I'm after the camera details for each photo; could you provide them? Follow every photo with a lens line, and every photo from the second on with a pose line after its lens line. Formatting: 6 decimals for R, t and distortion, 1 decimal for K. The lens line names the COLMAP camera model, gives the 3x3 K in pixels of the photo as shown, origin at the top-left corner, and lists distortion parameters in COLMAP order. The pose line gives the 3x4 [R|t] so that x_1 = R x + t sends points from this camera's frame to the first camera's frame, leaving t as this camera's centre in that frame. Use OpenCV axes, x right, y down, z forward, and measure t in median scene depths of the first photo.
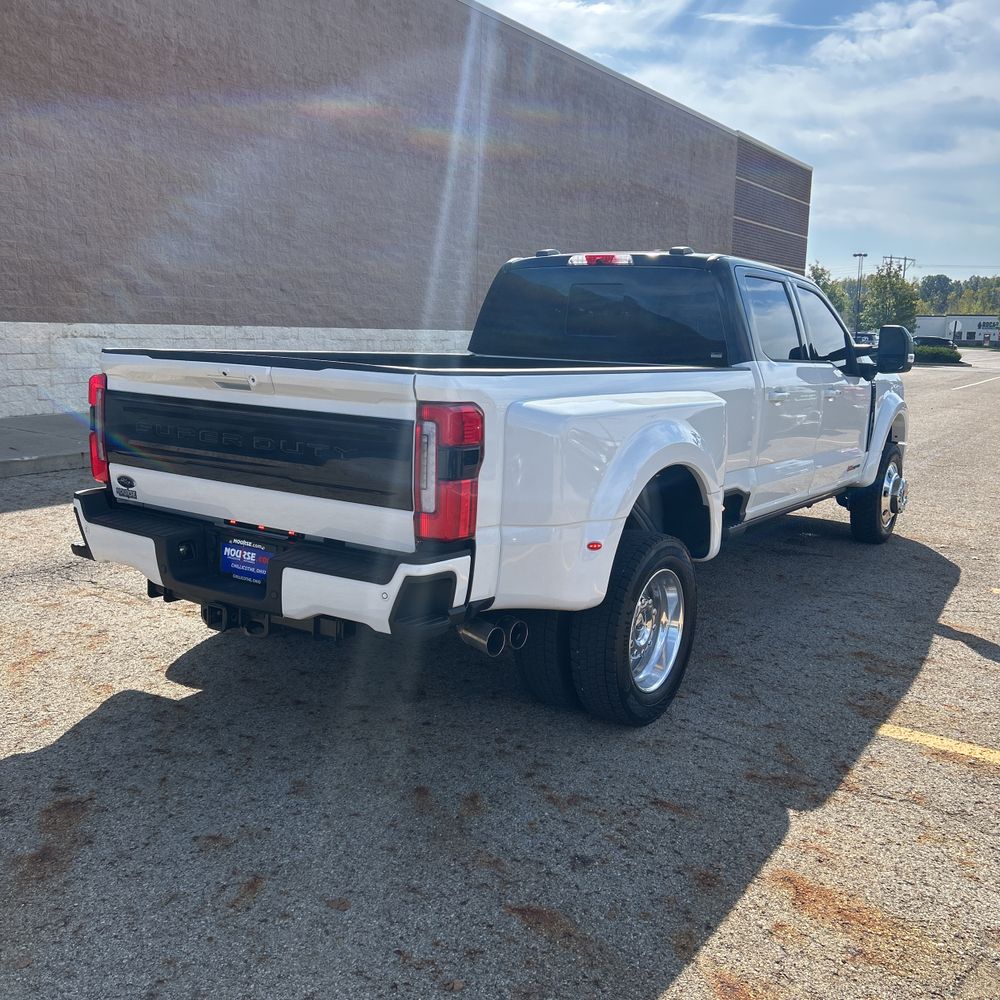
lens RADIAL K [[999.4, 0, 498.1], [0, 999.4, 474.5], [0, 0, 1]] dist [0.054691, -0.063271]
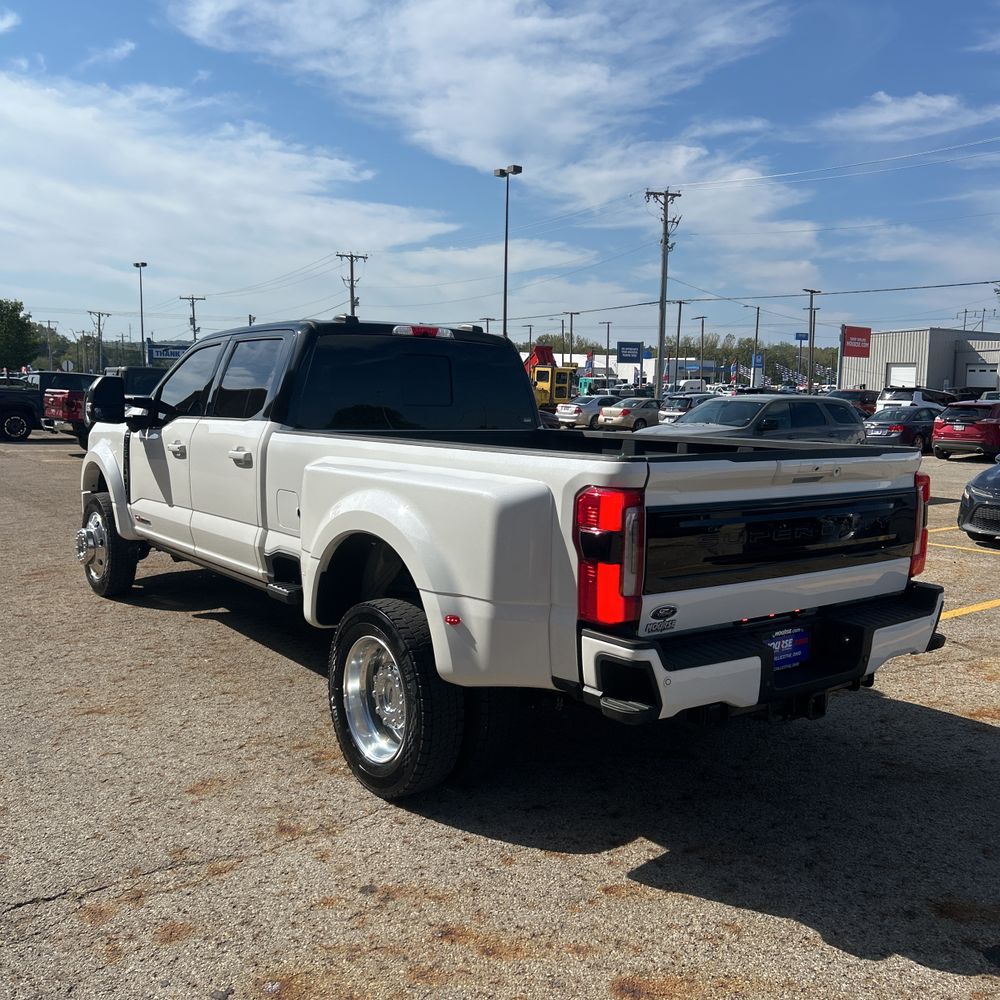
lens RADIAL K [[999.4, 0, 498.1], [0, 999.4, 474.5], [0, 0, 1]] dist [0.054691, -0.063271]
pose [[0.321272, -0.105314, 0.941113, -1.142810], [0.126084, 0.989706, 0.067710, -0.173890], [-0.938556, 0.096907, 0.331243, 0.813818]]
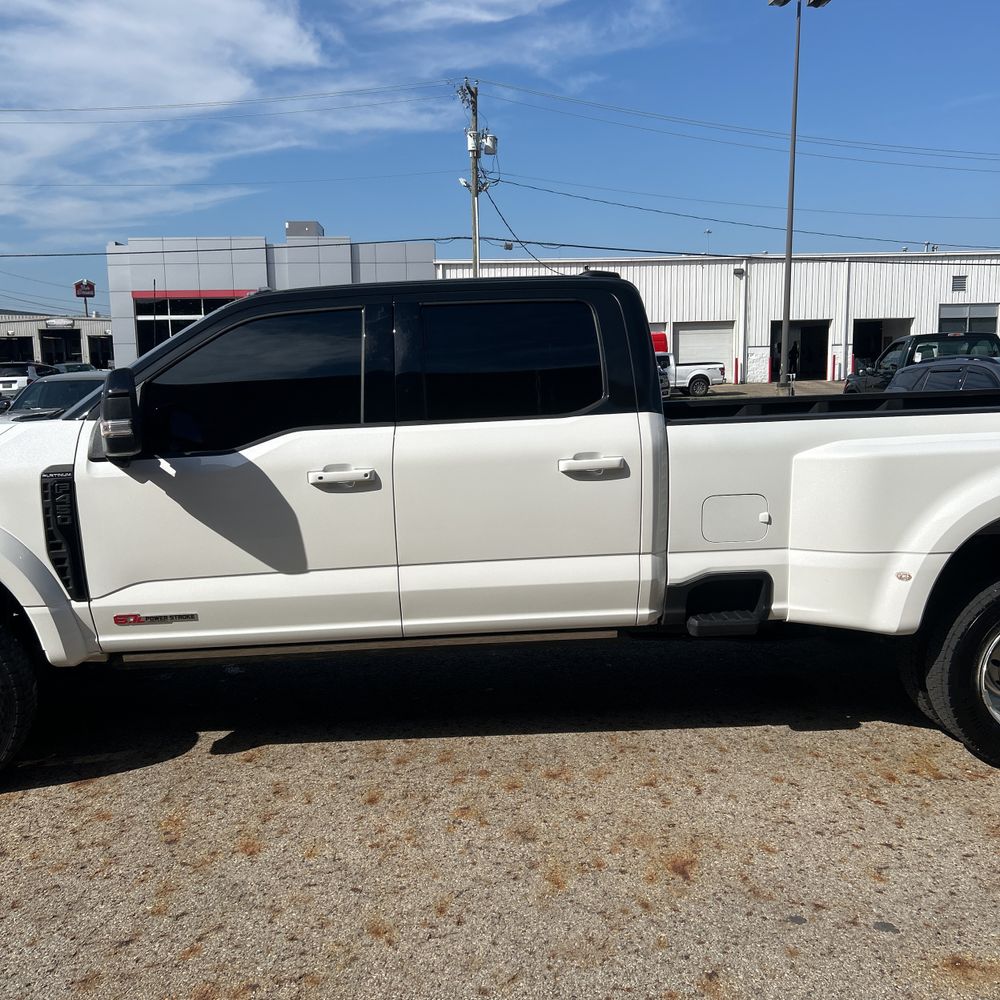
lens RADIAL K [[999.4, 0, 498.1], [0, 999.4, 474.5], [0, 0, 1]] dist [0.054691, -0.063271]
pose [[-0.604107, -0.105666, 0.789867, -0.707905], [0.120793, 0.967576, 0.221825, -0.362349], [-0.787695, 0.229416, -0.571755, 2.169658]]
